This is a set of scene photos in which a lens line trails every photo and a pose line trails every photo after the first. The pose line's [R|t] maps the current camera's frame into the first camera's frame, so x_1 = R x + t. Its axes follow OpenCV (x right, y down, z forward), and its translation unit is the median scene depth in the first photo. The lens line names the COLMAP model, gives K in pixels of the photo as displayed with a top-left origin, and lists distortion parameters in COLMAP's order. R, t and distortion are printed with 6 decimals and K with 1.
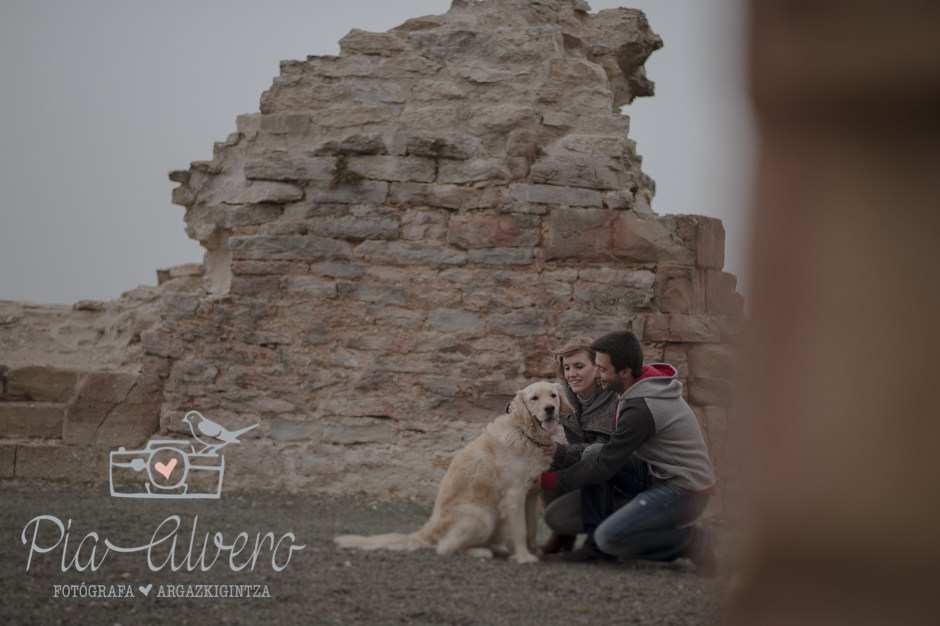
lens RADIAL K [[2280.6, 0, 470.0], [0, 2280.6, 313.0], [0, 0, 1]] dist [0.092430, -0.213817]
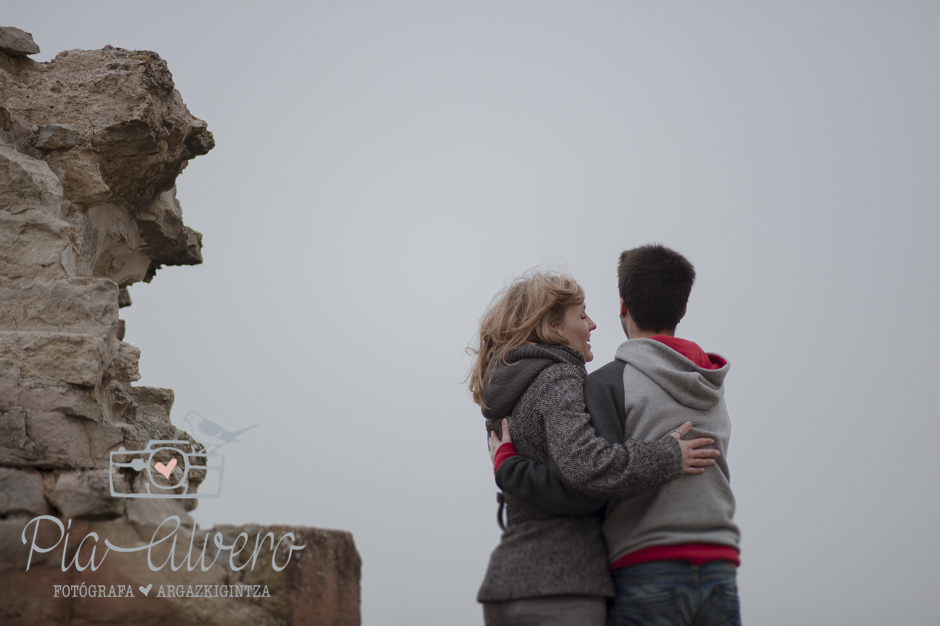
lens RADIAL K [[2280.6, 0, 470.0], [0, 2280.6, 313.0], [0, 0, 1]] dist [0.092430, -0.213817]
pose [[0.987100, -0.008332, 0.159887, 0.064601], [0.027424, 0.992685, -0.117578, -0.031205], [-0.157738, 0.120446, 0.980108, 0.577444]]
